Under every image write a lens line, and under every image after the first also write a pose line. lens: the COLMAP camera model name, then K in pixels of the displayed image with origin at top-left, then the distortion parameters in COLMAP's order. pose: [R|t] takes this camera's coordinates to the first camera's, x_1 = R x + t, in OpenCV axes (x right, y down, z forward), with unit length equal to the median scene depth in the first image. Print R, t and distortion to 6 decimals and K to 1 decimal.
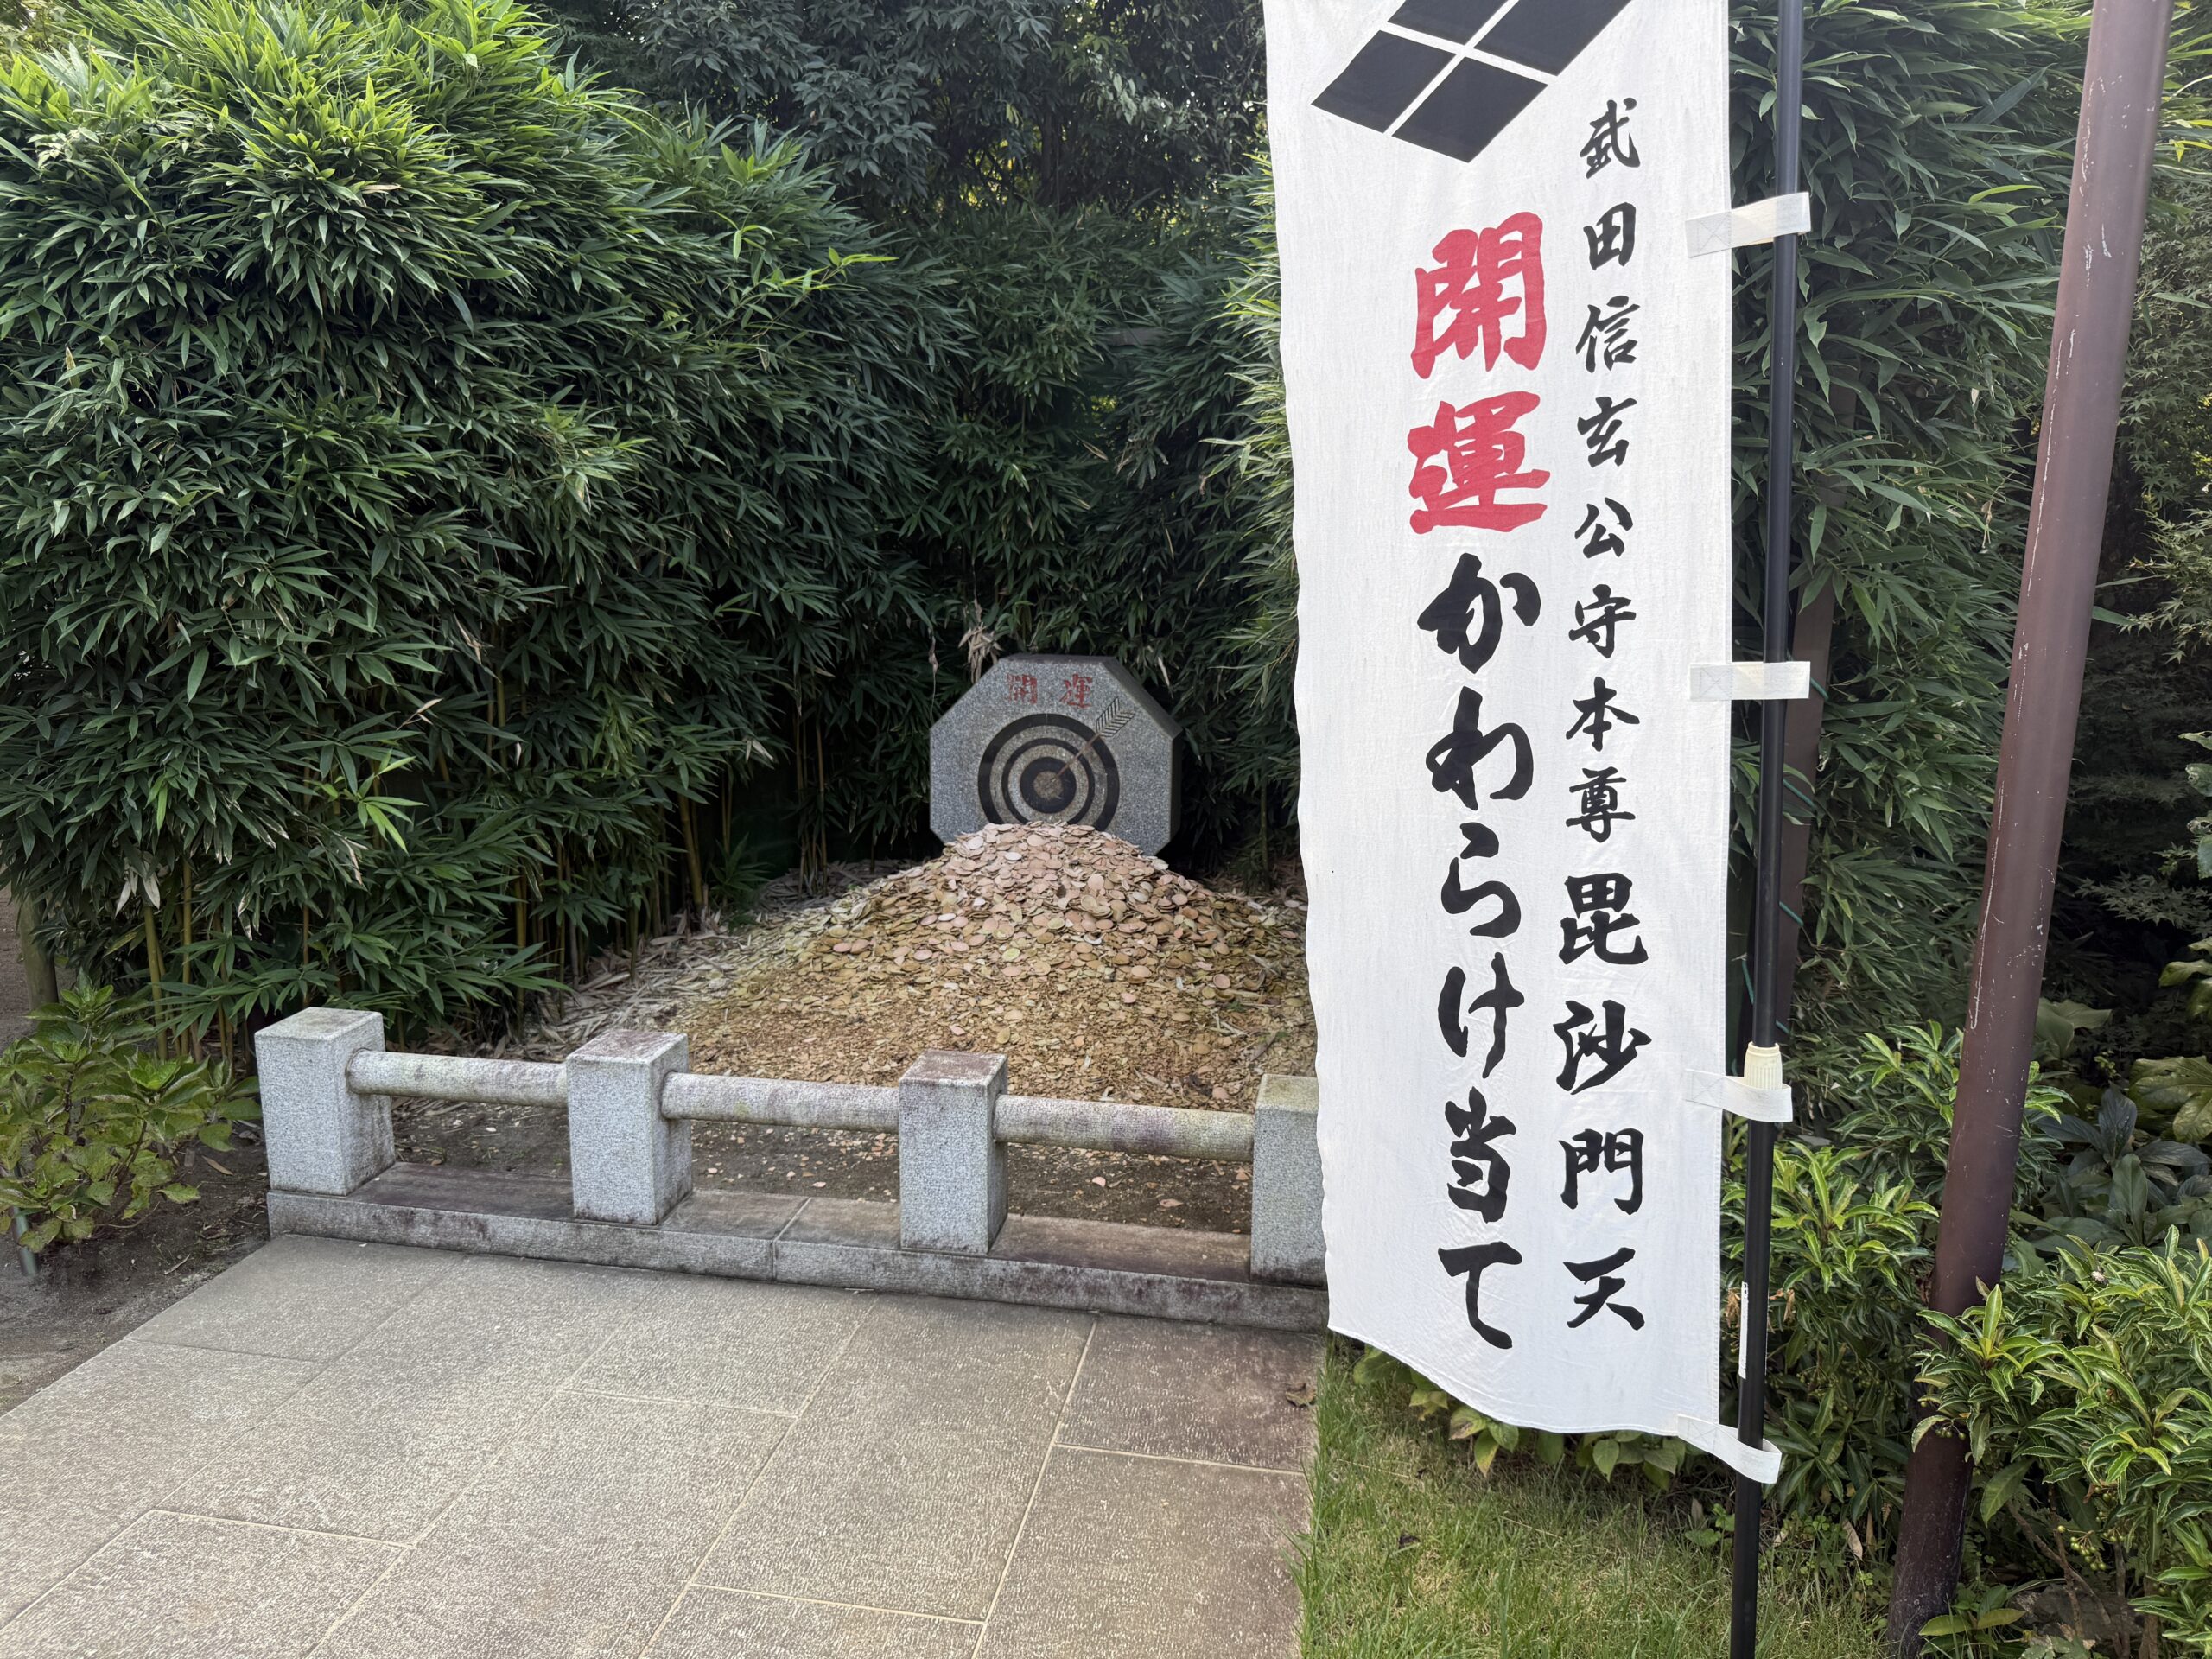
lens RADIAL K [[1550.4, 0, 1106.0], [0, 1550.4, 829.5], [0, 0, 1]] dist [-0.003972, -0.002097]
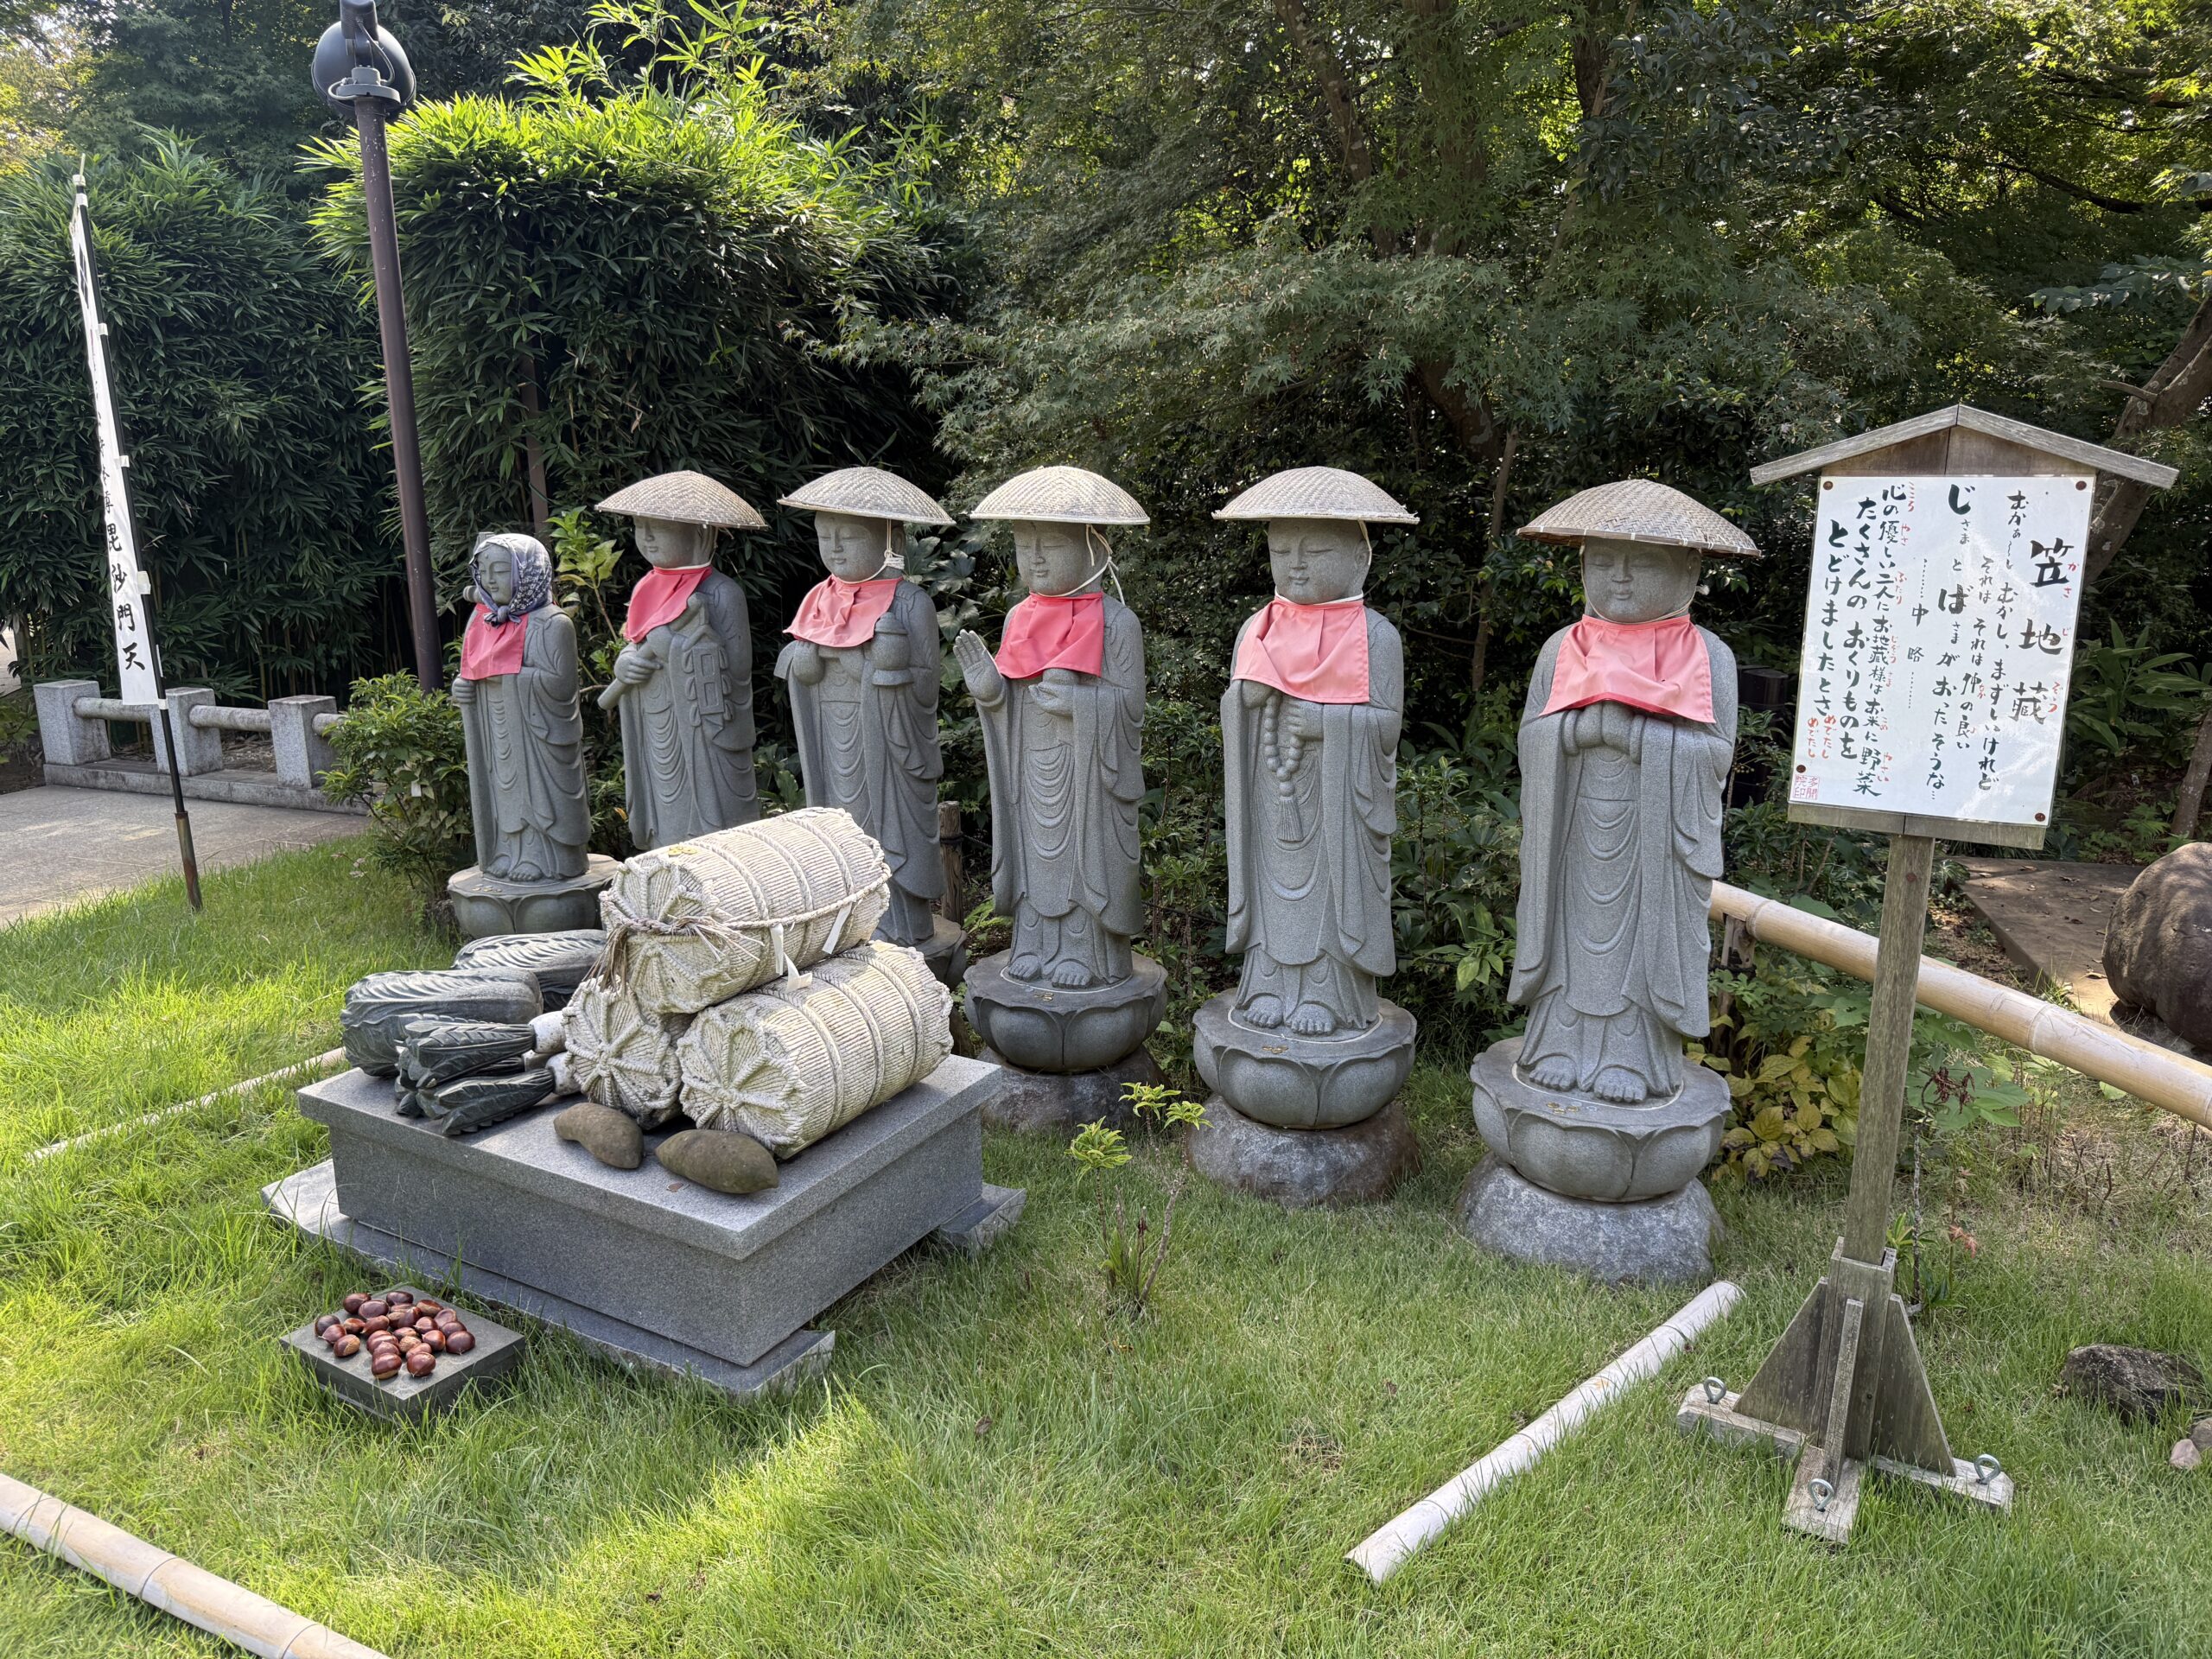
lens RADIAL K [[1550.4, 0, 1106.0], [0, 1550.4, 829.5], [0, 0, 1]] dist [-0.003972, -0.002097]
pose [[0.979509, 0.030998, -0.199003, 1.296080], [-0.024507, 0.999087, 0.034998, 0.216192], [0.199906, -0.029404, 0.979374, -0.772778]]
